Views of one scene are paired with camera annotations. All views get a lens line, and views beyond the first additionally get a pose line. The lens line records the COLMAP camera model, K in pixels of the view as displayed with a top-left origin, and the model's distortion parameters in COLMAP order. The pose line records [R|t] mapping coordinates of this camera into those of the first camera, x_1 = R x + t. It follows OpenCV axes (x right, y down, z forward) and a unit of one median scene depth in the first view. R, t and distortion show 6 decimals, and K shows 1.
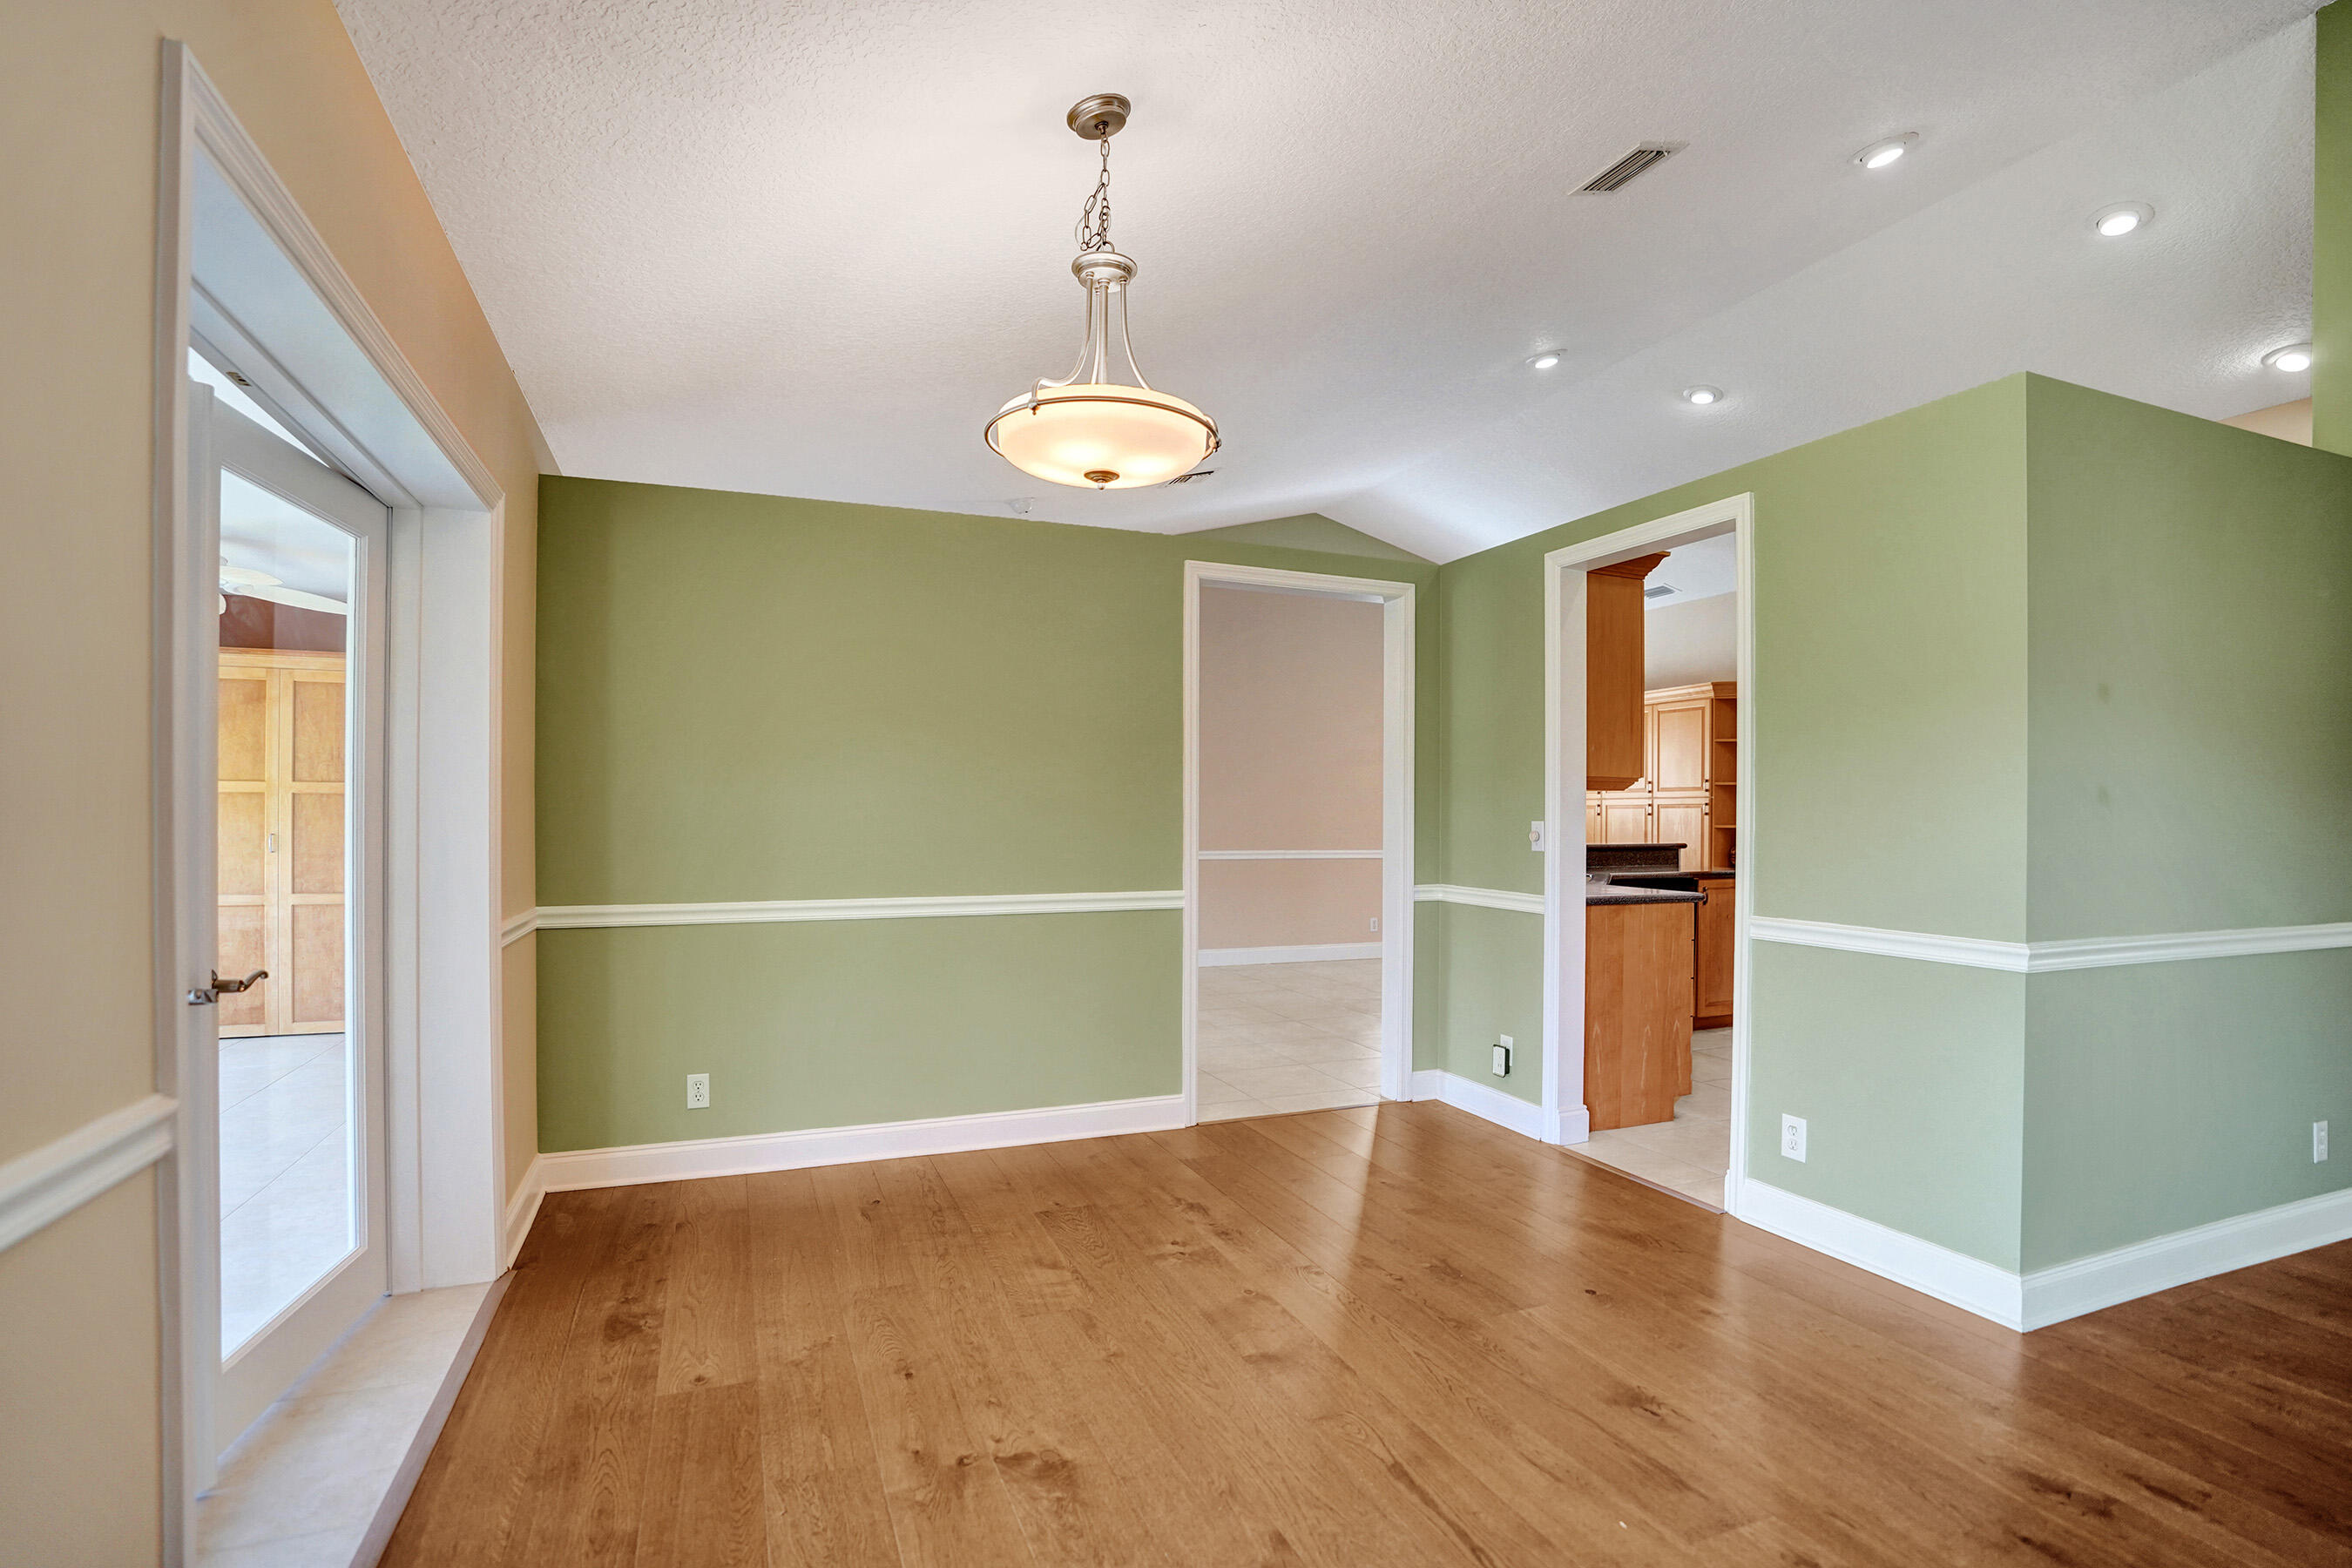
lens RADIAL K [[1116.7, 0, 1179.5], [0, 1116.7, 792.3], [0, 0, 1]] dist [-0.052250, 0.019307]
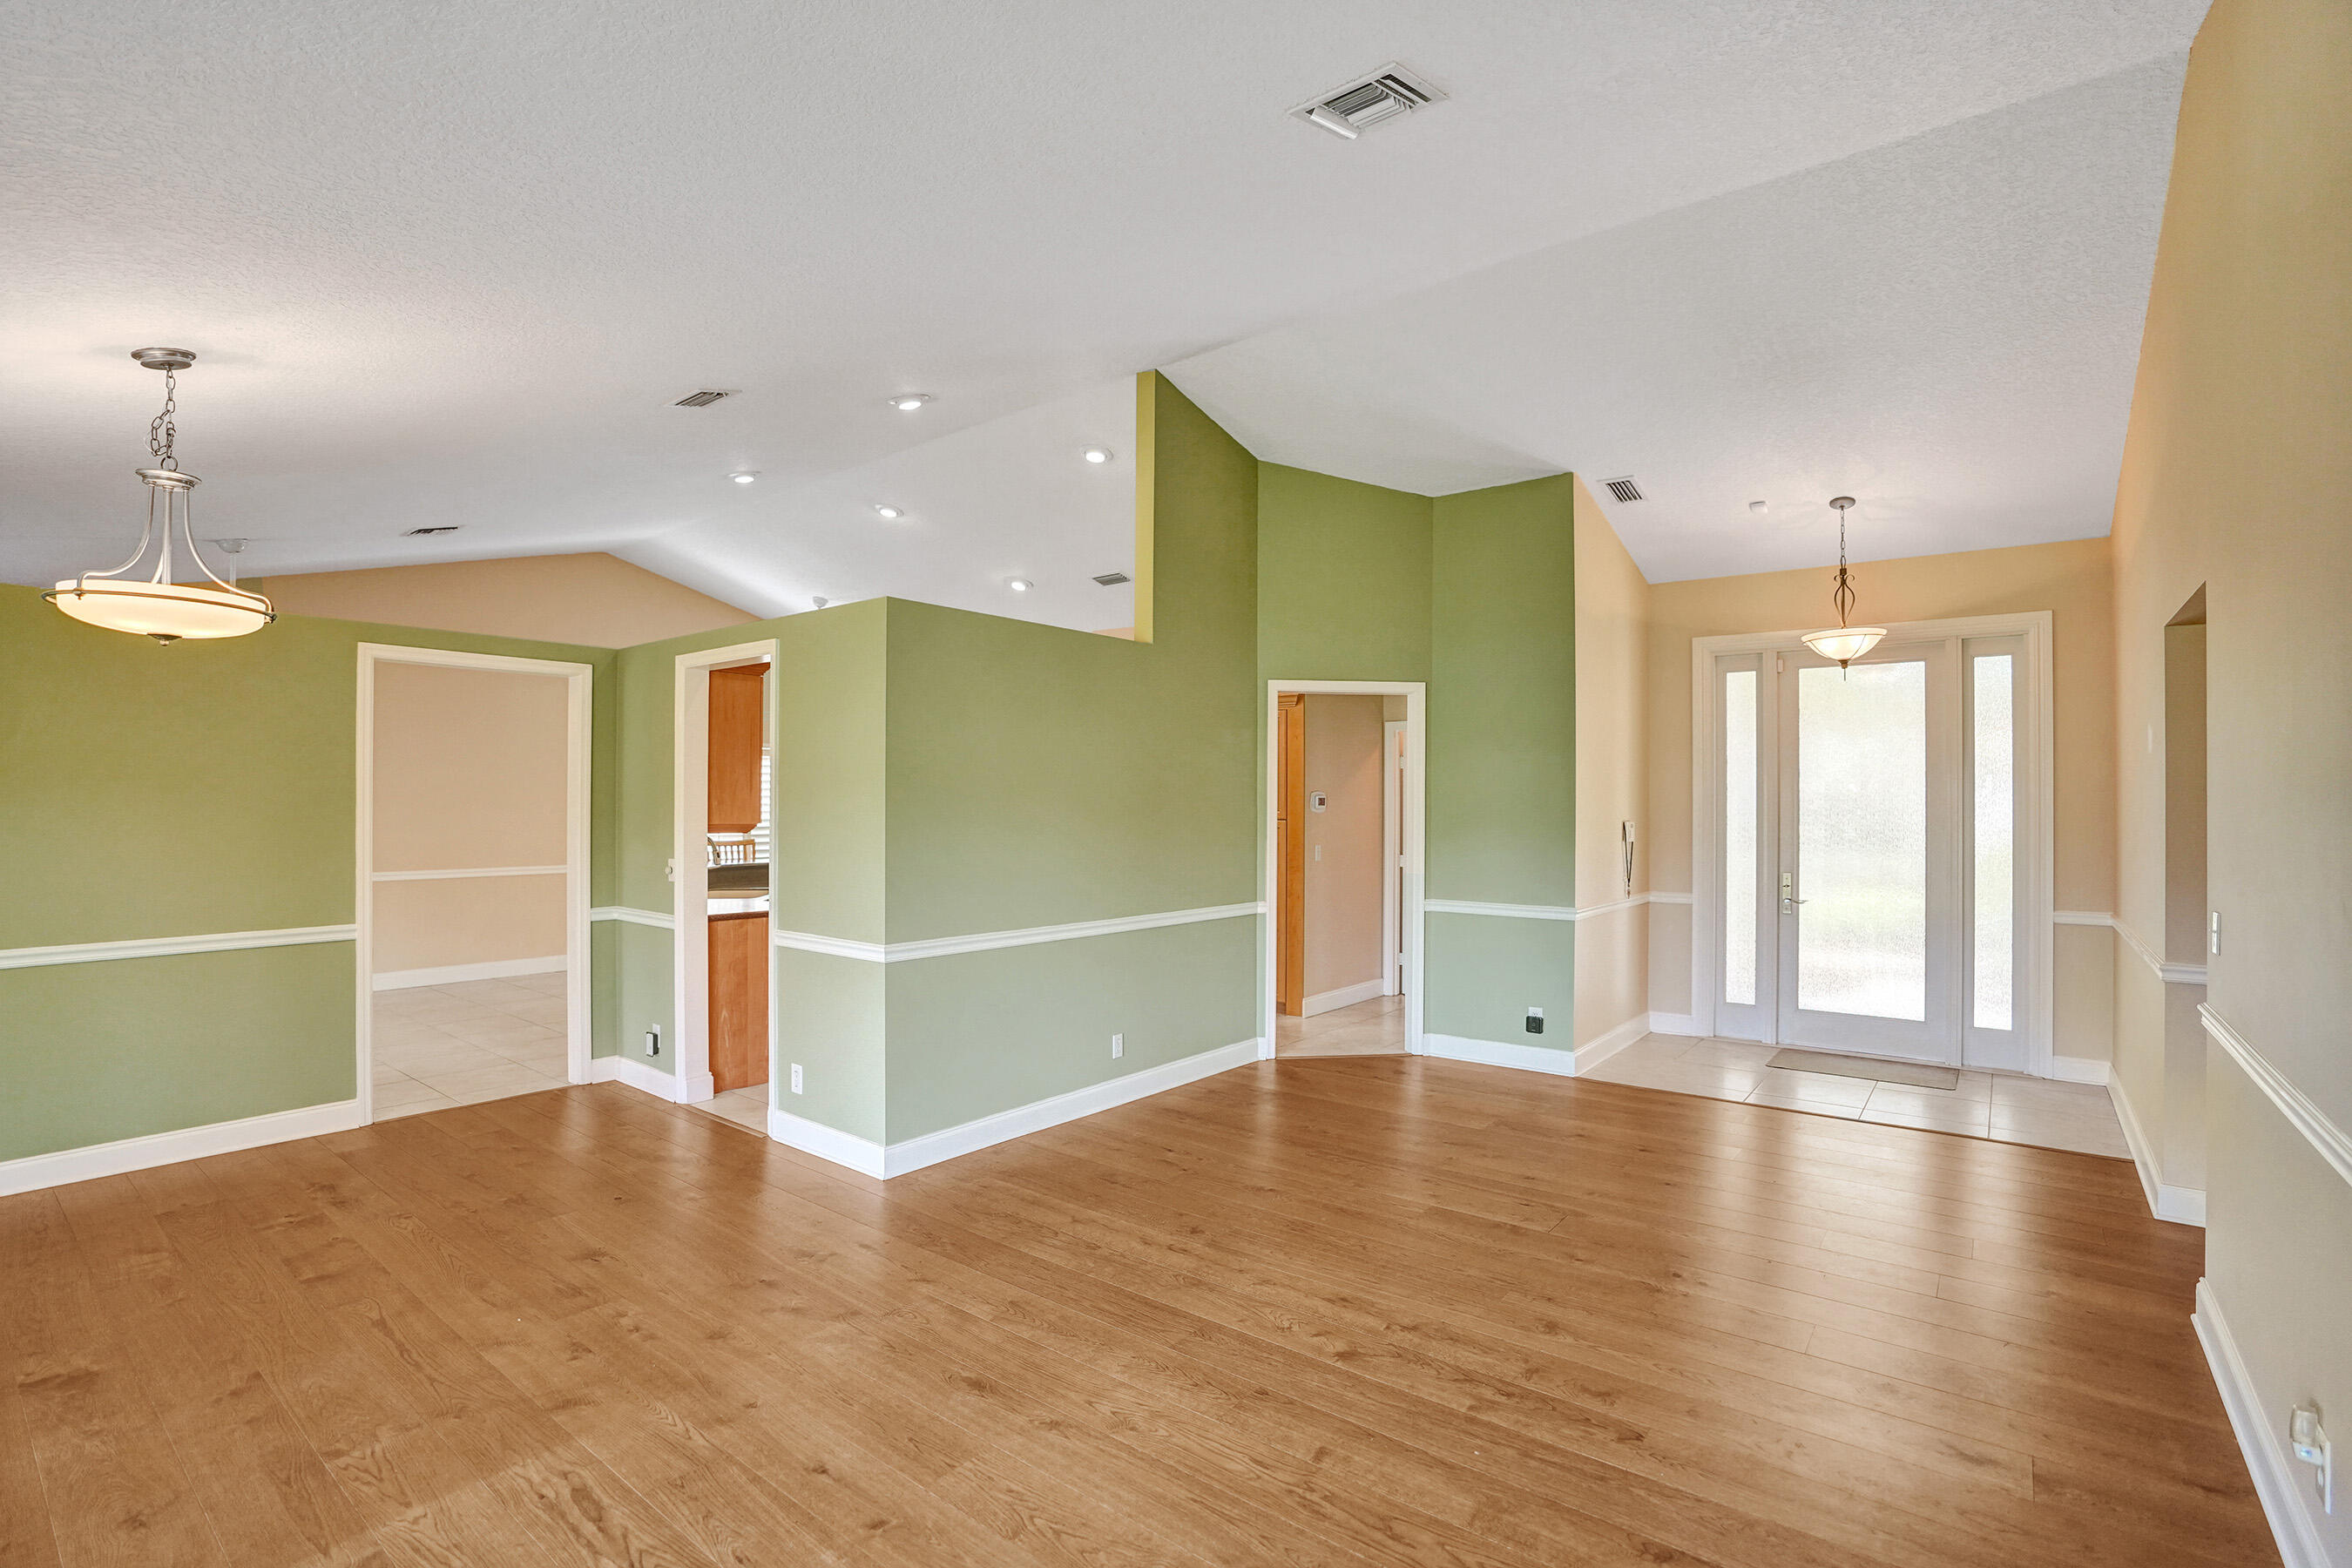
lens RADIAL K [[1116.7, 0, 1187.2], [0, 1116.7, 774.8], [0, 0, 1]] dist [-0.052250, 0.019307]
pose [[0.878017, 0.006775, 0.478581, 0.237255], [-0.005792, 0.999977, -0.003531, -0.073254], [-0.478594, 0.000329, 0.878036, -0.442579]]
